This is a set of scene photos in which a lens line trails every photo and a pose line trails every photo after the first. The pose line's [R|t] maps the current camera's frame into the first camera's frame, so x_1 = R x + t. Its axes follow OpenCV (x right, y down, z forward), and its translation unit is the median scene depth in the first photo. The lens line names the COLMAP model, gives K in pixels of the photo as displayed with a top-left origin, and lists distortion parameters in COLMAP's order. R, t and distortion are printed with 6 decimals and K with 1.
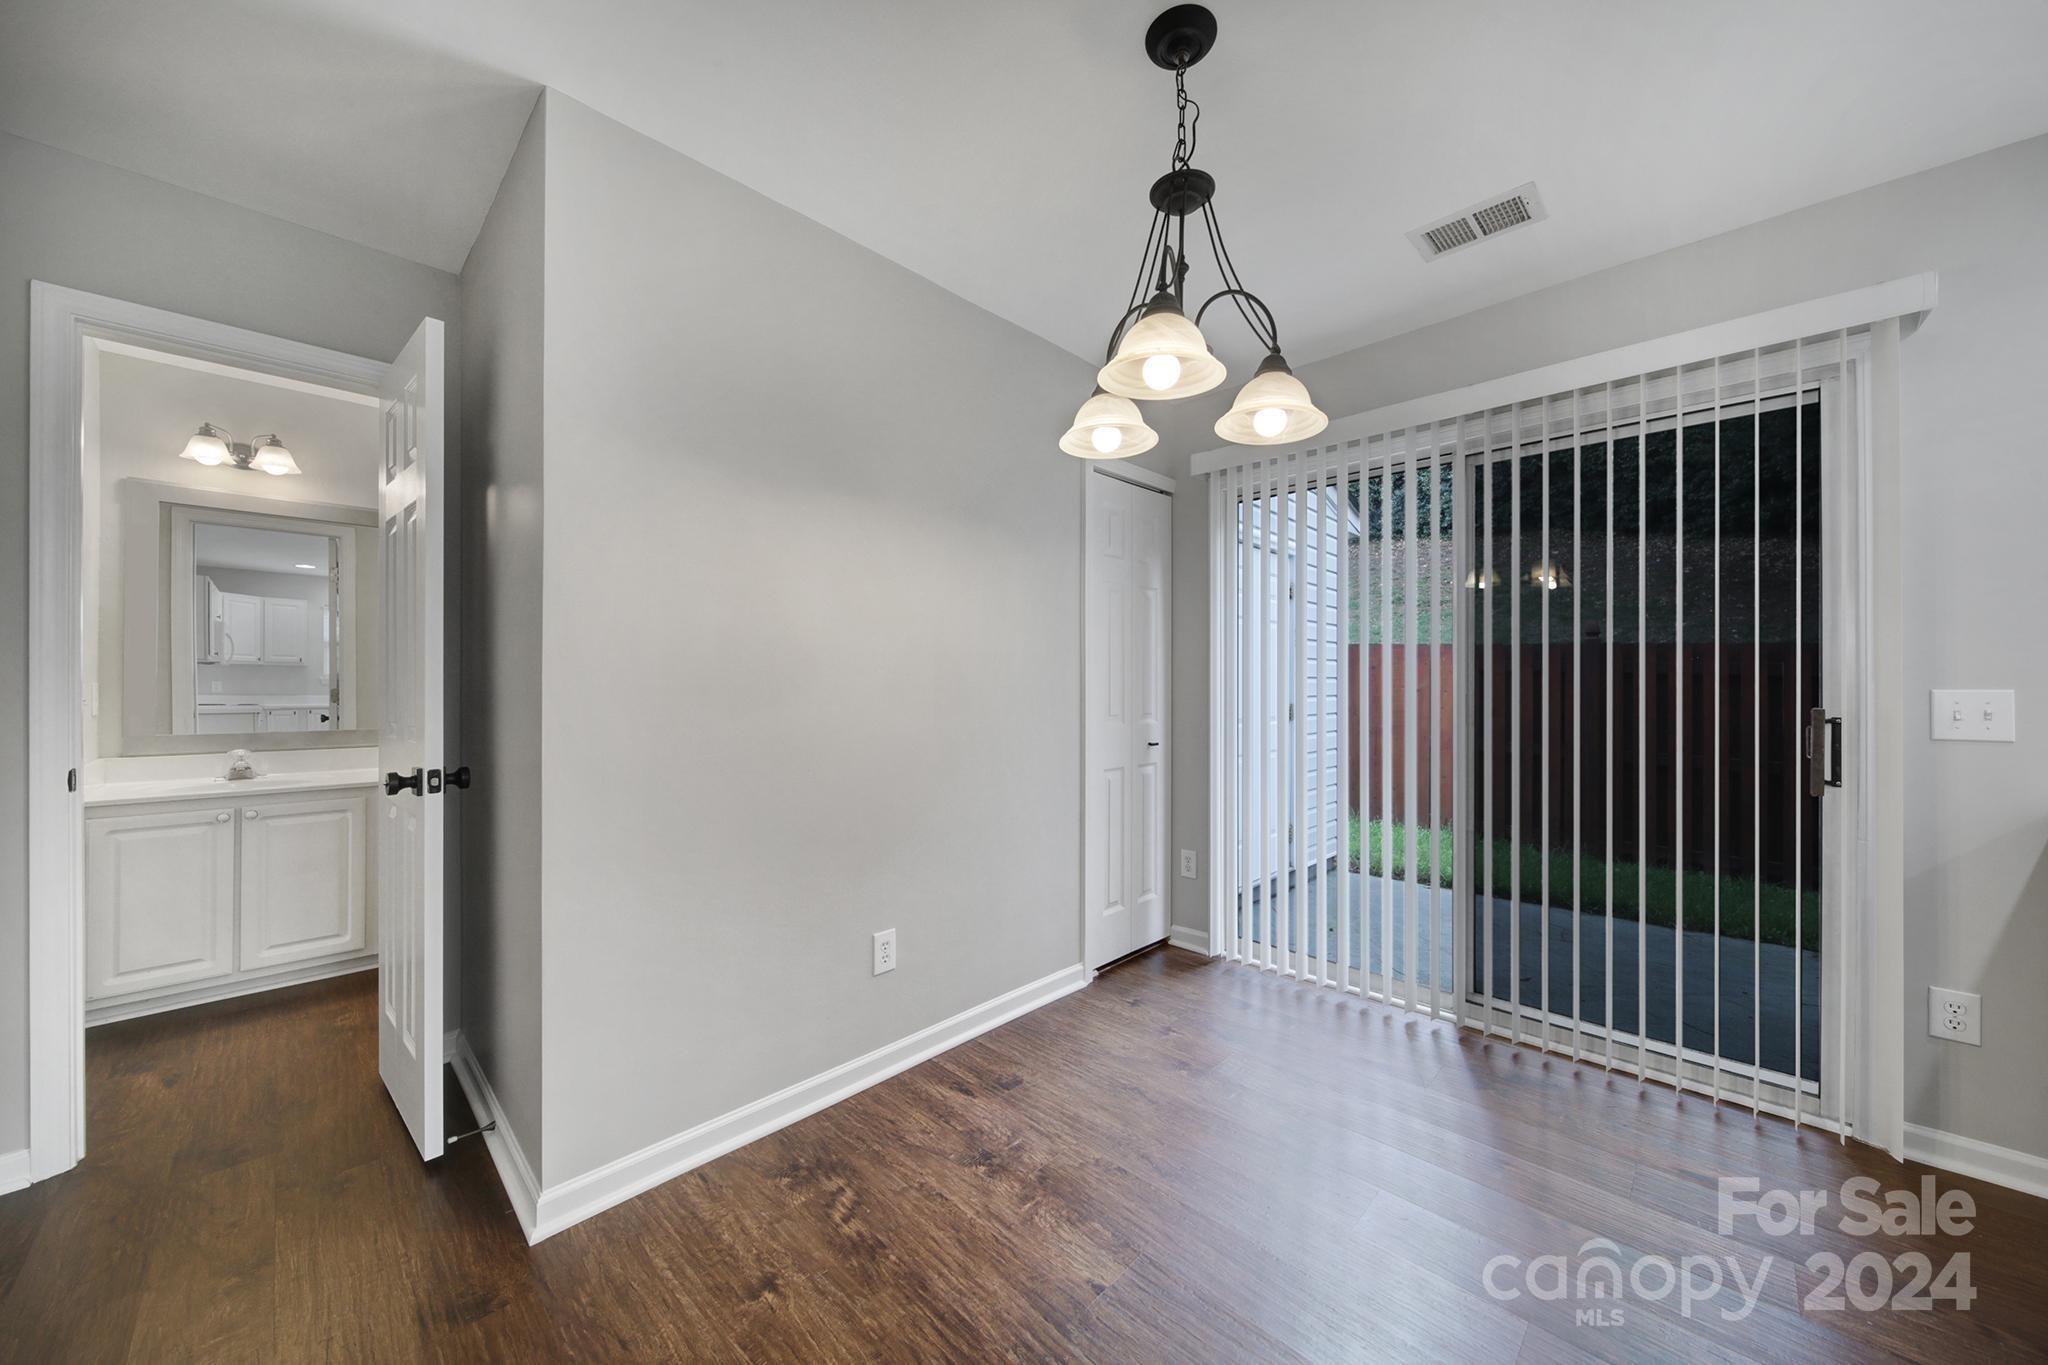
lens RADIAL K [[723.3, 0, 1021.3], [0, 723.3, 681.0], [0, 0, 1]] dist [0.001228, -0.001388]
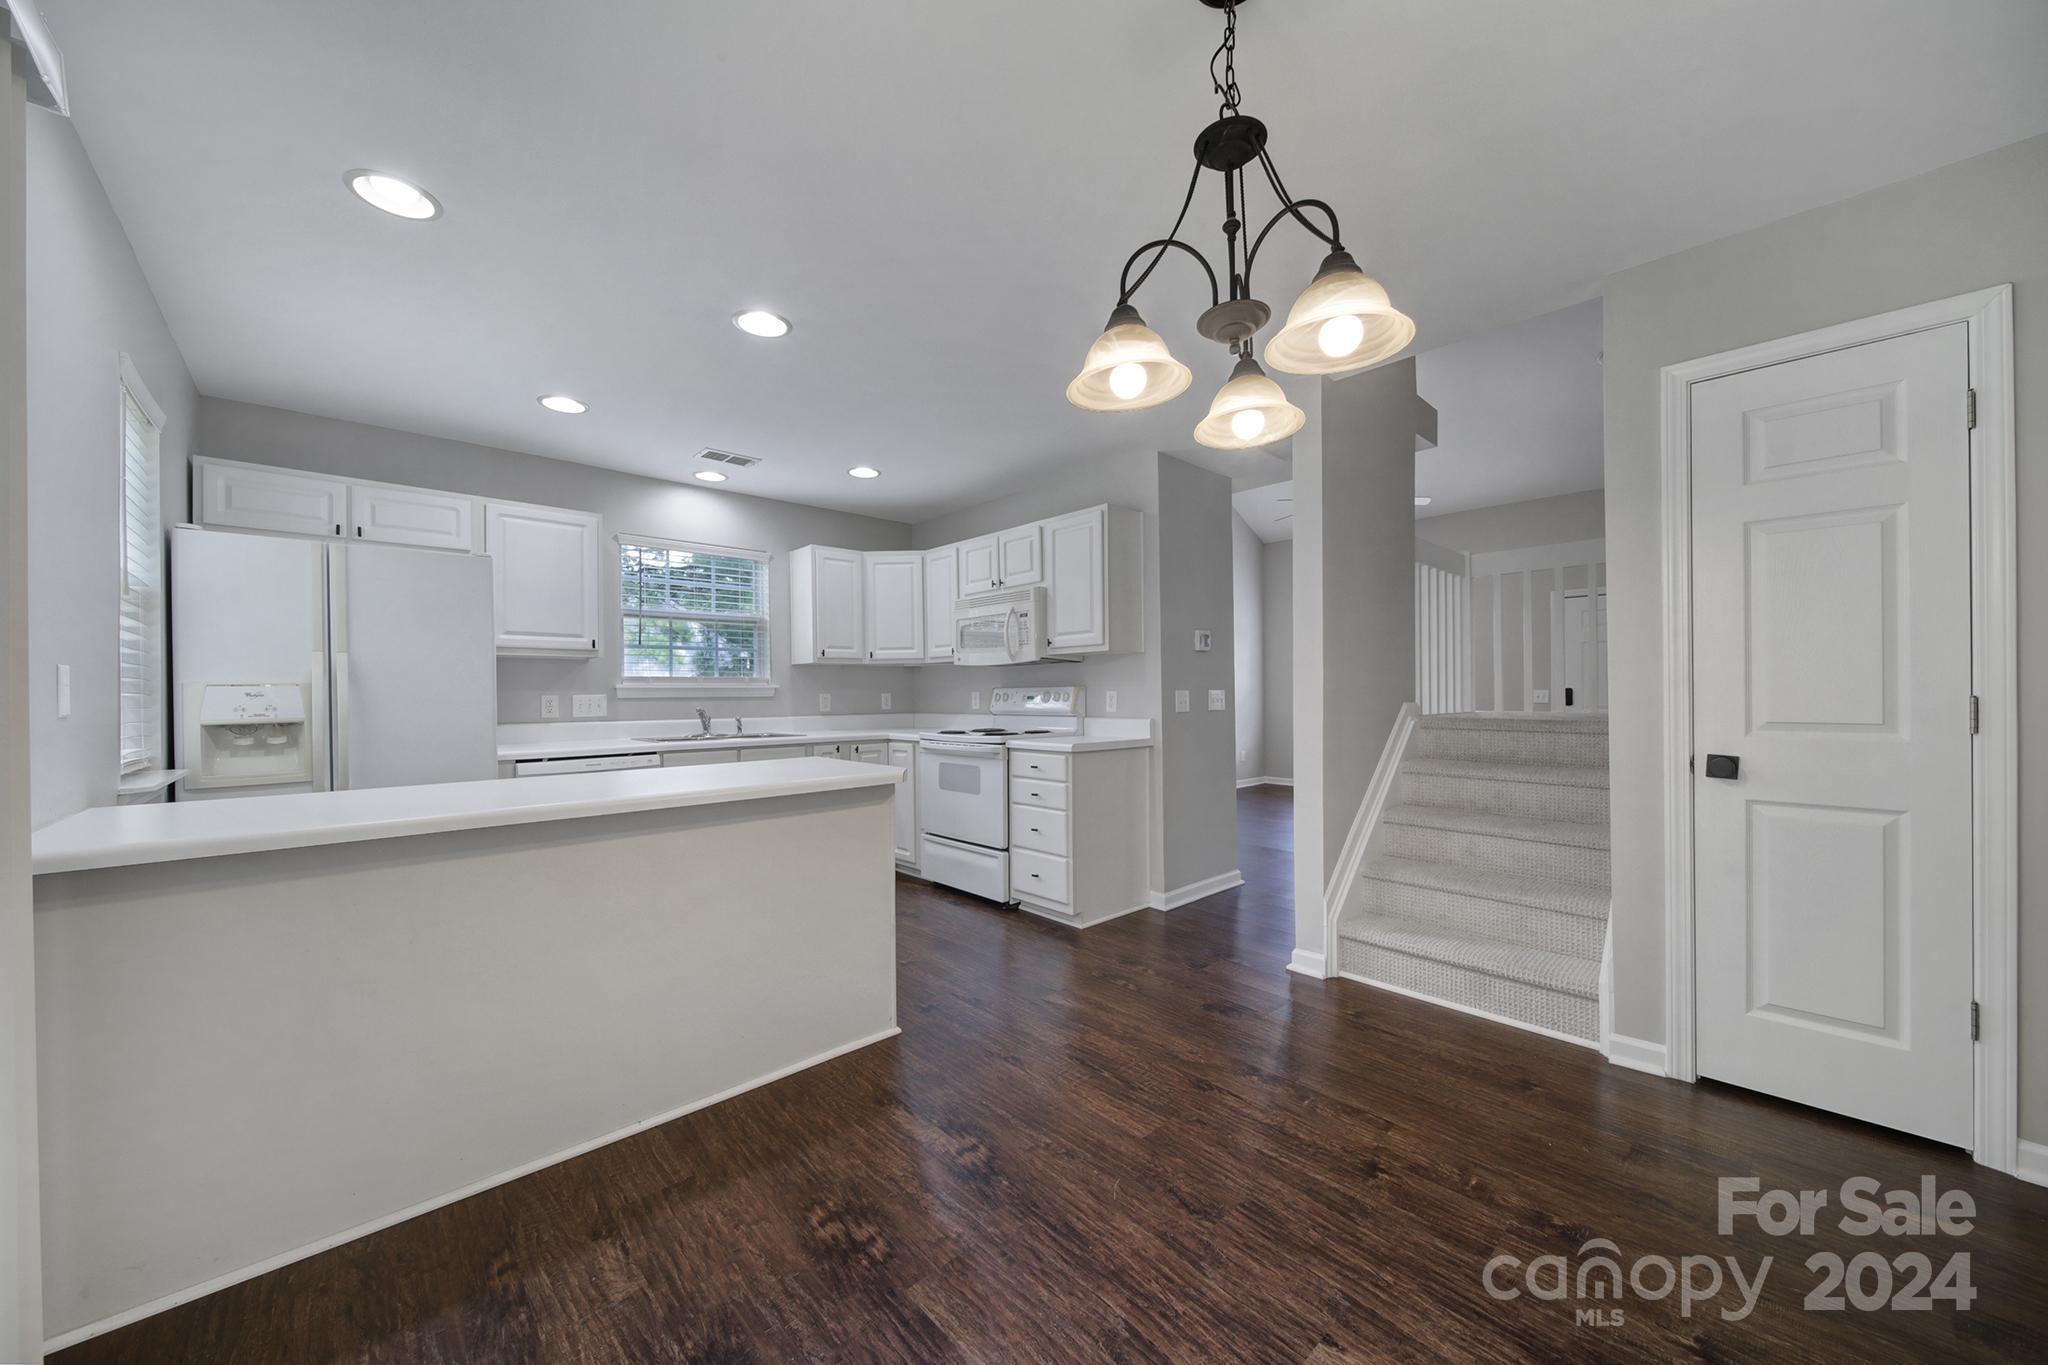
lens RADIAL K [[723.3, 0, 1019.7], [0, 723.3, 694.9], [0, 0, 1]] dist [0.001228, -0.001388]
pose [[-0.998770, 0.005882, 0.049228, 0.346015], [0.006075, 0.999974, 0.003777, 0.009430], [-0.049204, 0.004071, -0.998780, 1.489761]]
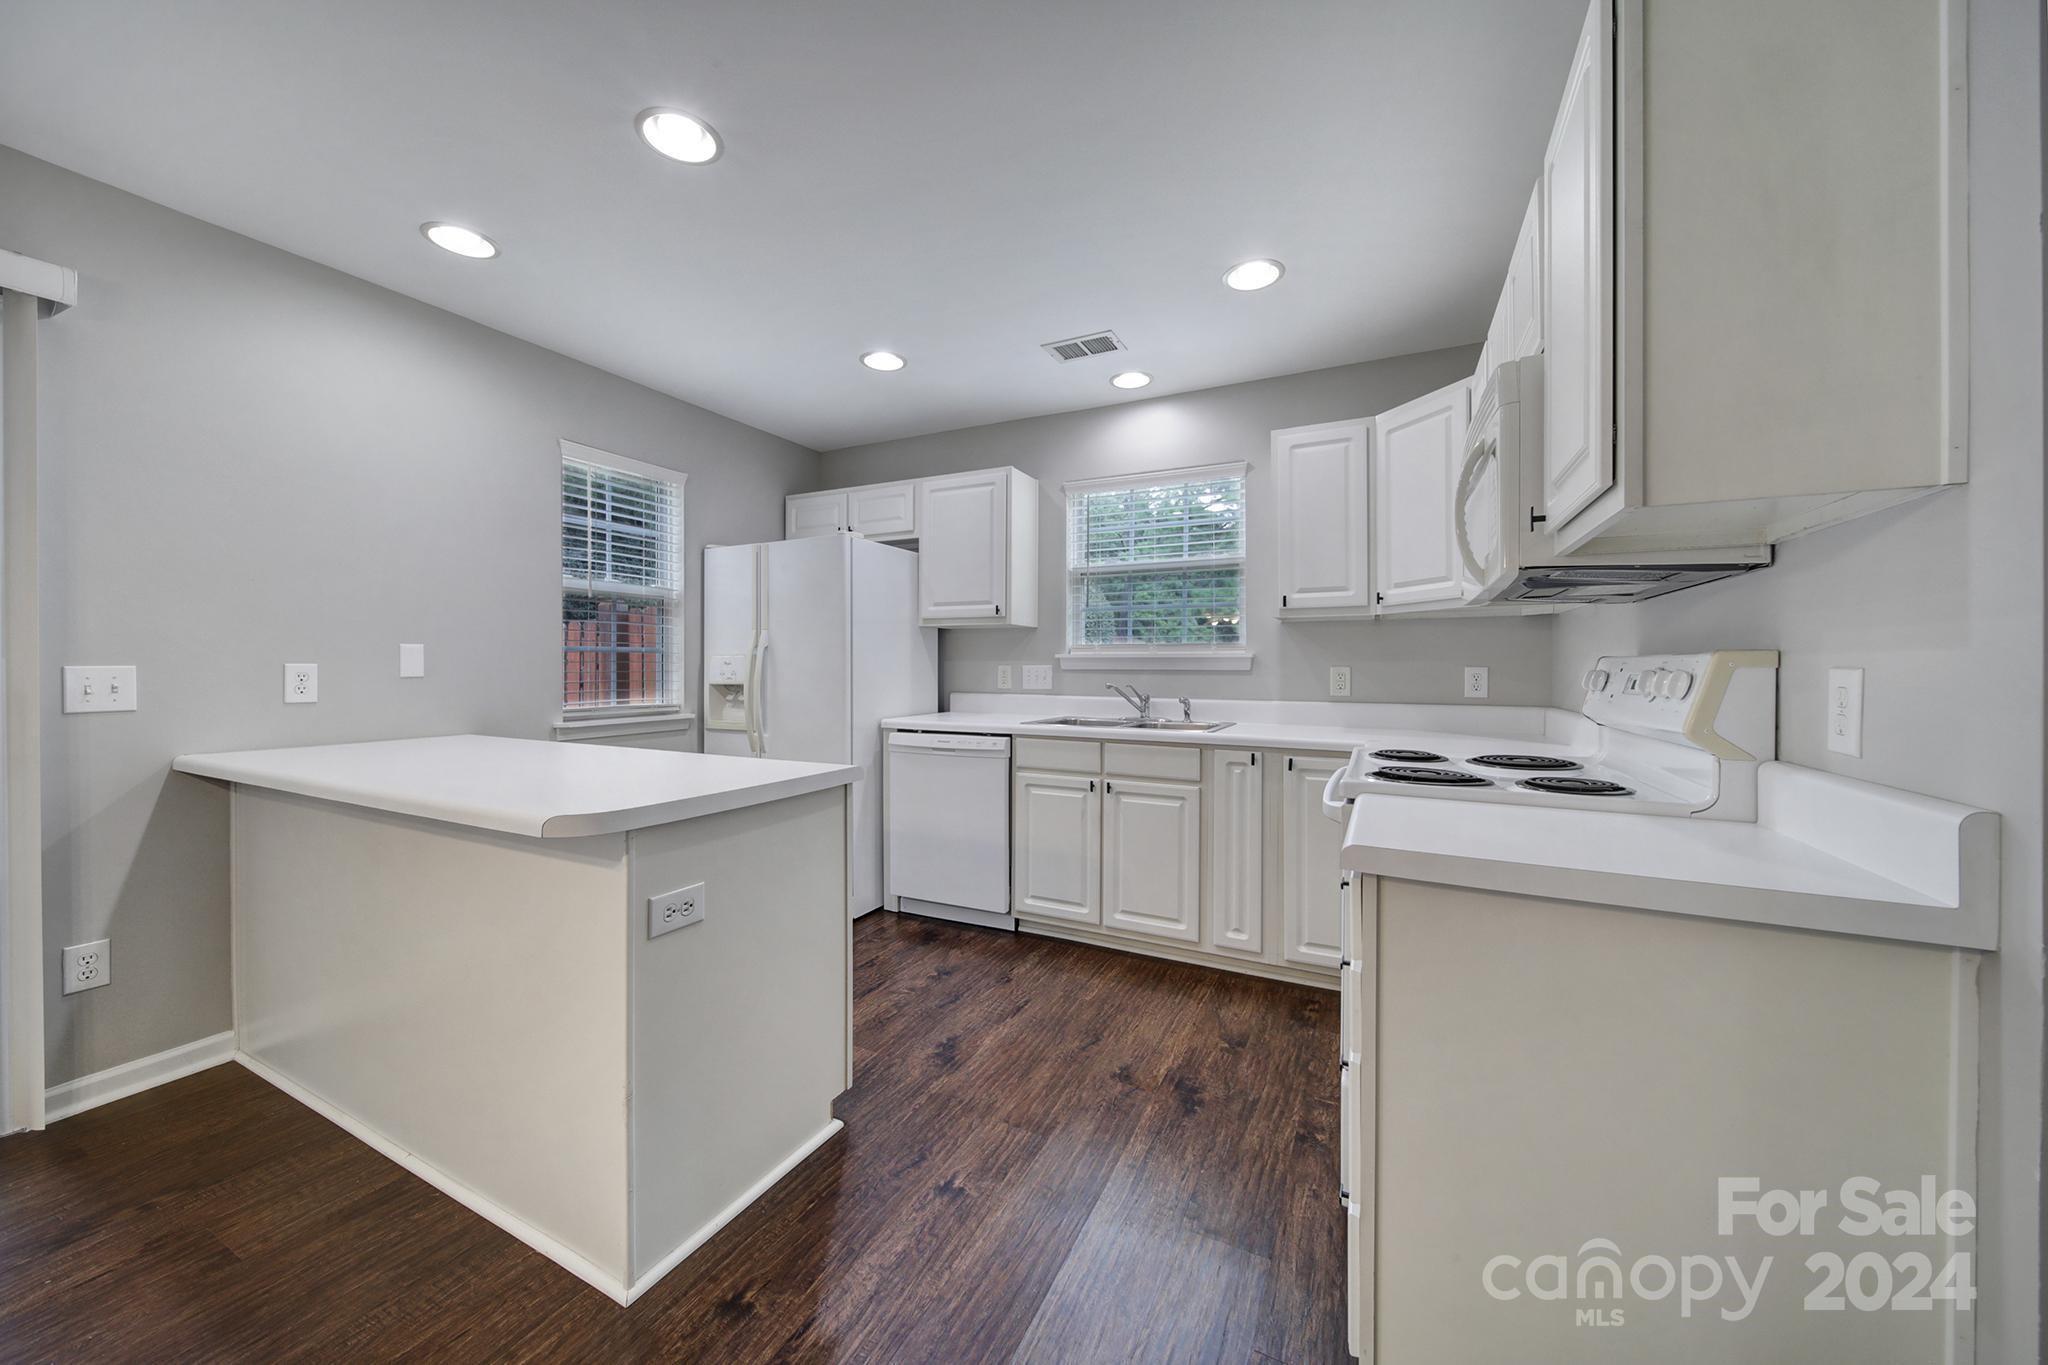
lens RADIAL K [[723.3, 0, 1019.9], [0, 723.3, 667.3], [0, 0, 1]] dist [0.001228, -0.001388]
pose [[-0.308417, -0.004139, 0.951242, -0.162545], [-0.002005, 0.999991, 0.003701, 0.006656], [-0.951249, -0.000765, -0.308423, 0.000022]]
